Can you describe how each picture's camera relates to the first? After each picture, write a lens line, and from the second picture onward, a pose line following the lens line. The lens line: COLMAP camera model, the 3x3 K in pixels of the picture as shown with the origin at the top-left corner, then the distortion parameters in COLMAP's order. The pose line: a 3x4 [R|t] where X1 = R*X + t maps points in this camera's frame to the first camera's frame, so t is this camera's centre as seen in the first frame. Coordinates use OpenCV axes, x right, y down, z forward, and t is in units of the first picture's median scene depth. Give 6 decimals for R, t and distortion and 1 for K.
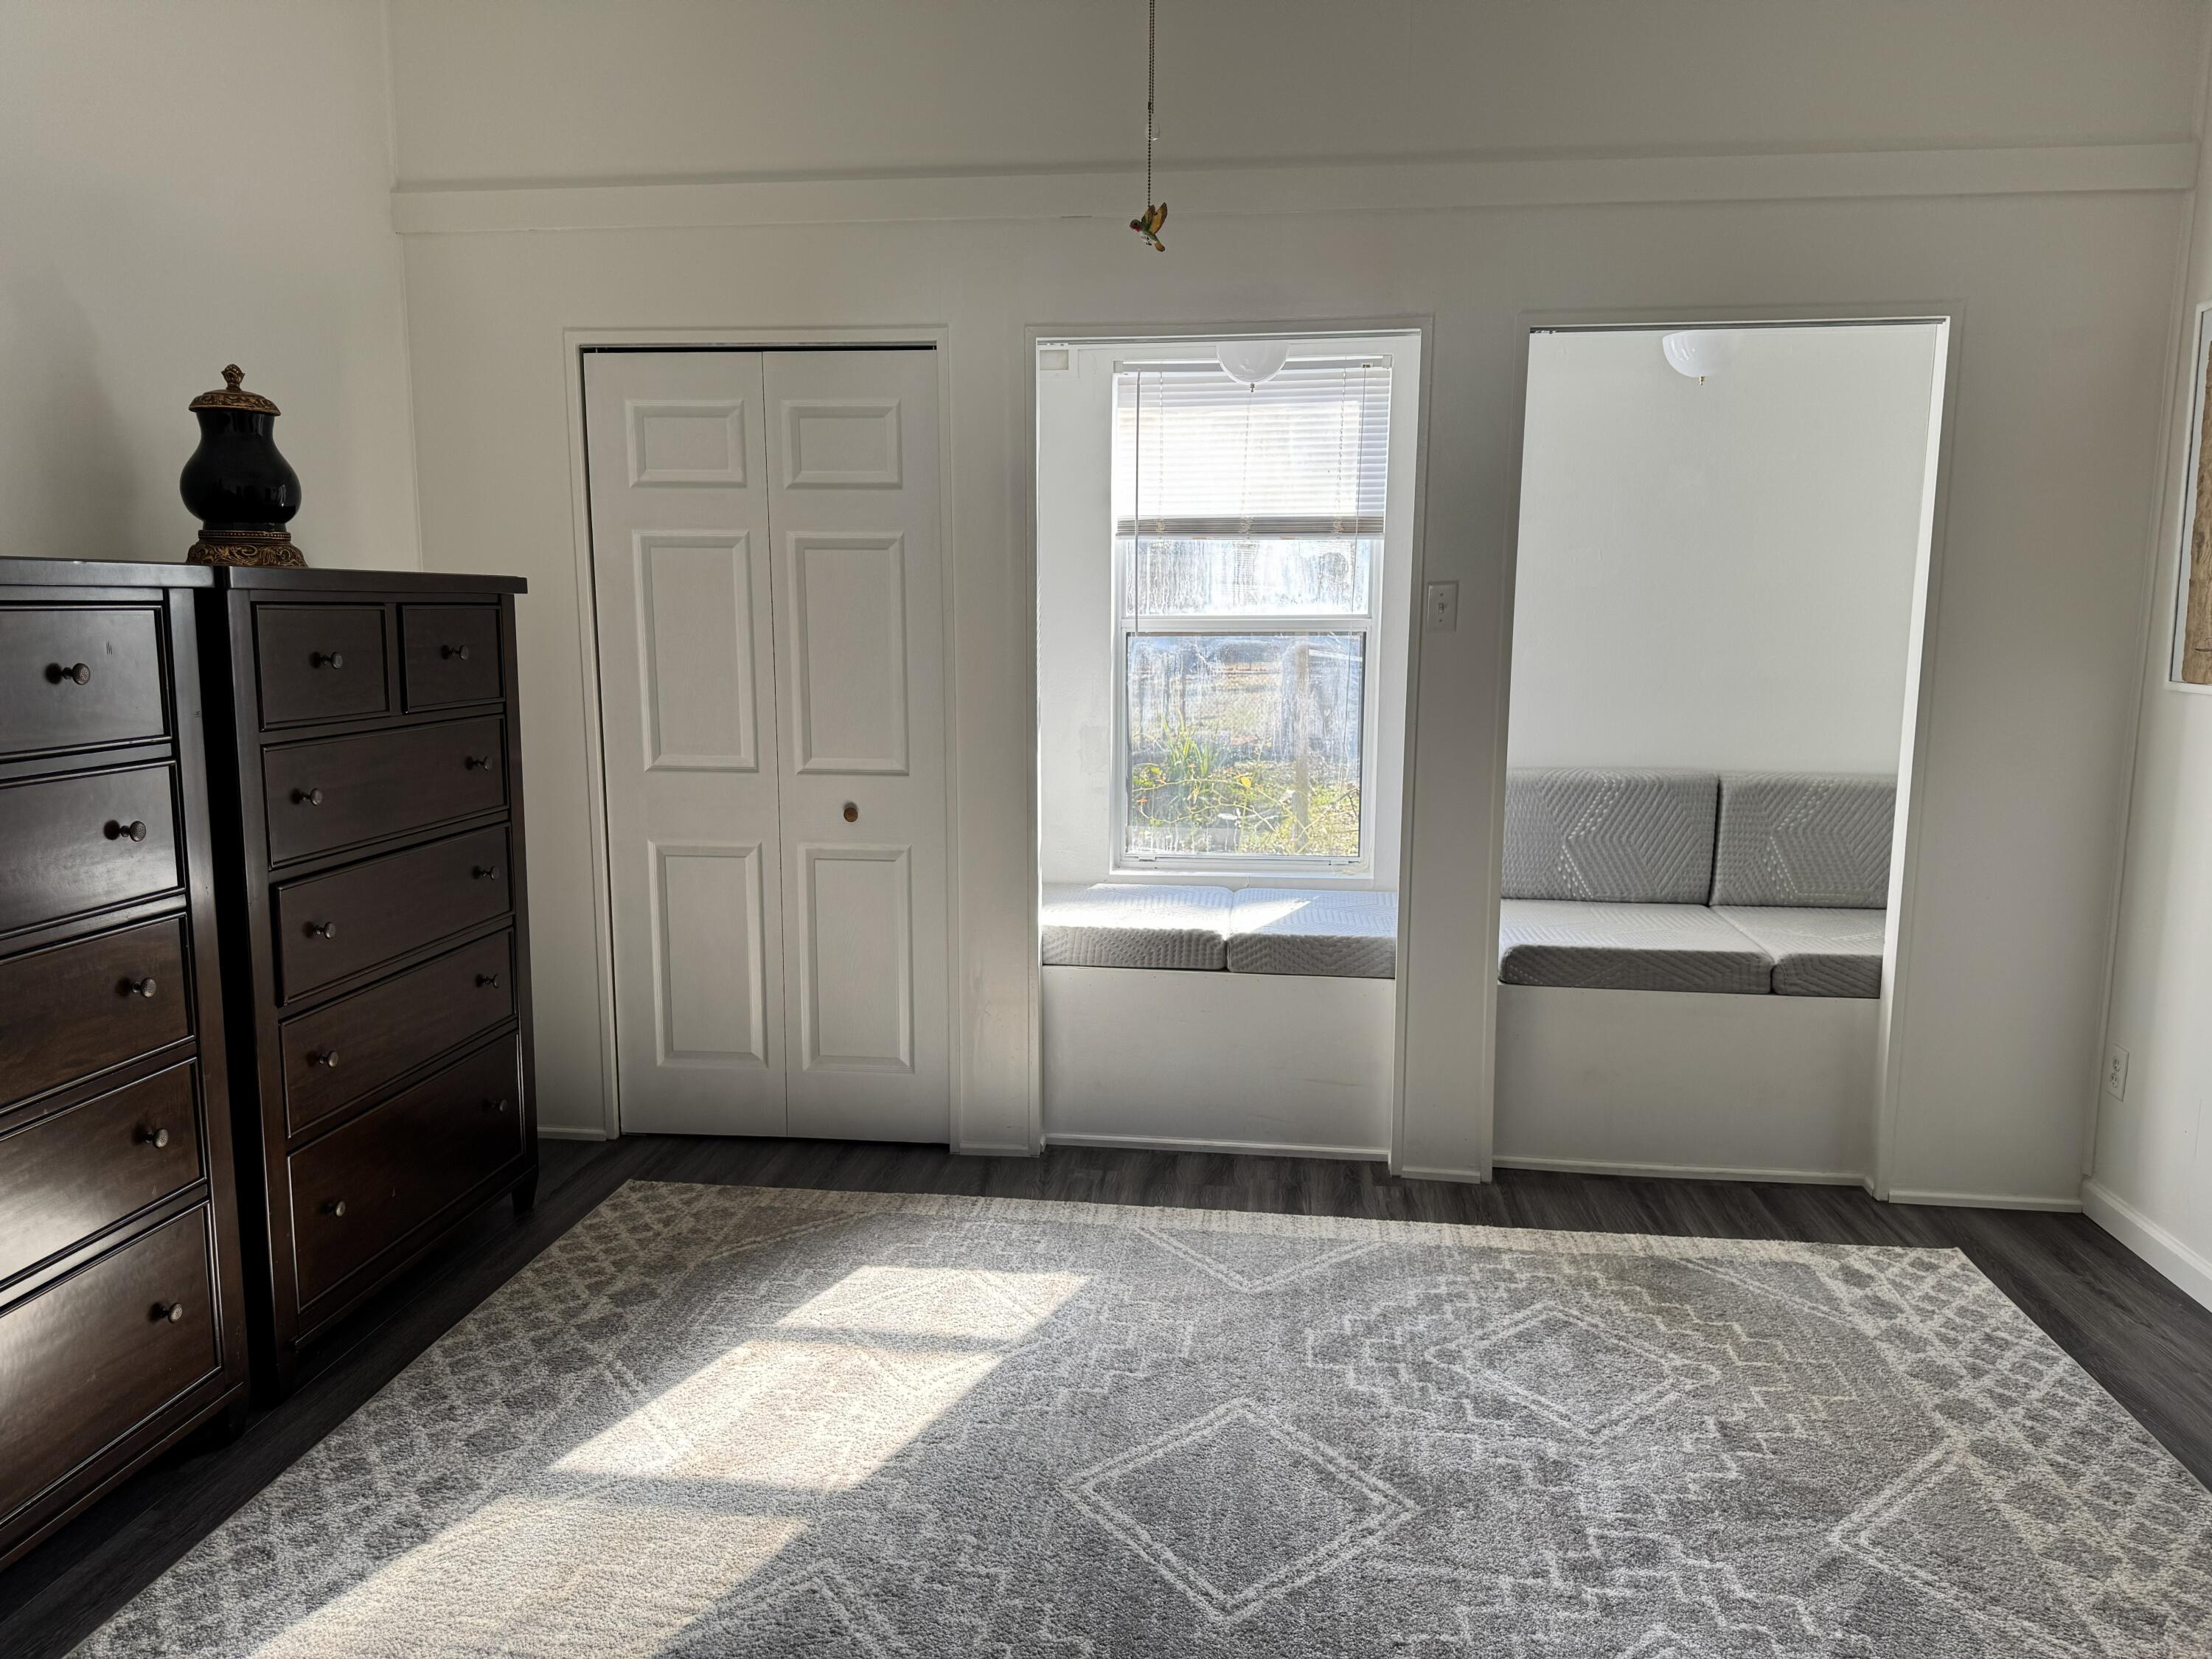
lens RADIAL K [[1587.8, 0, 1104.3], [0, 1587.8, 787.3], [0, 0, 1]] dist [-0.007260, -0.007085]
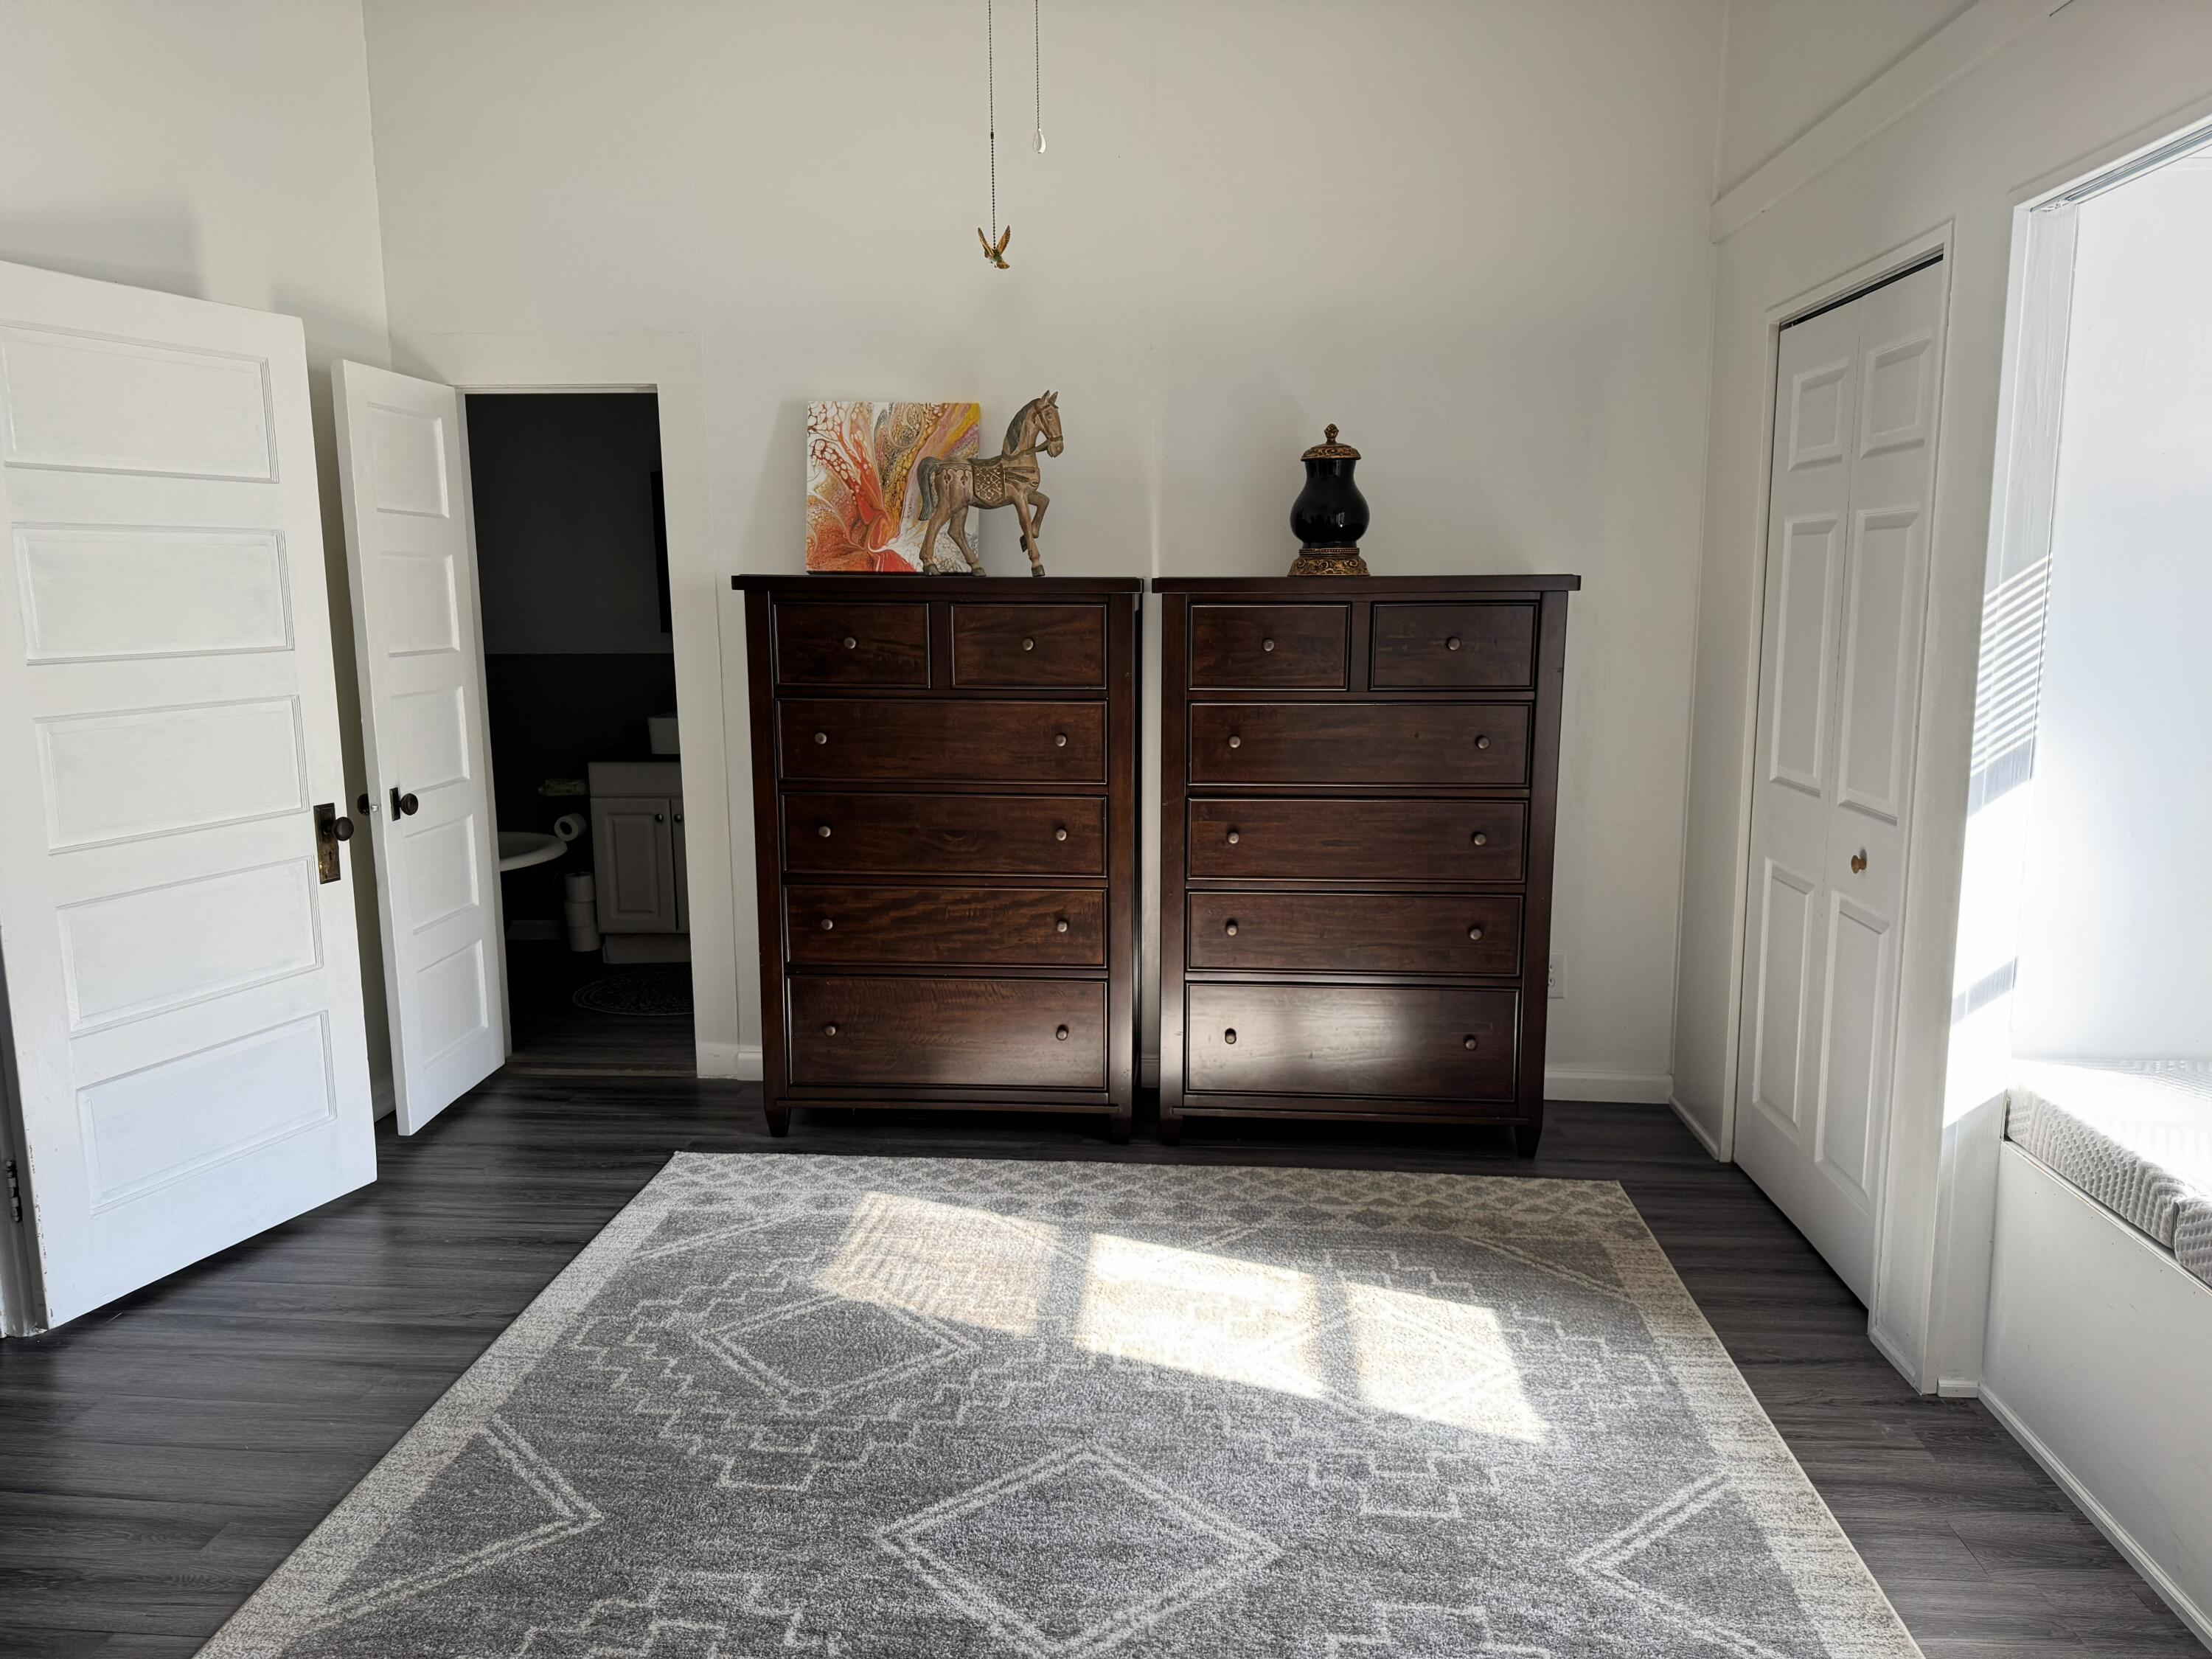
lens RADIAL K [[1562.1, 0, 1109.3], [0, 1562.1, 803.0], [0, 0, 1]] dist [0.090849, -0.115893]
pose [[0.054918, 0.152357, -0.986799, 0.813696], [-0.119739, 0.982163, 0.144978, -0.120855], [0.991285, 0.110197, 0.072181, 0.747988]]
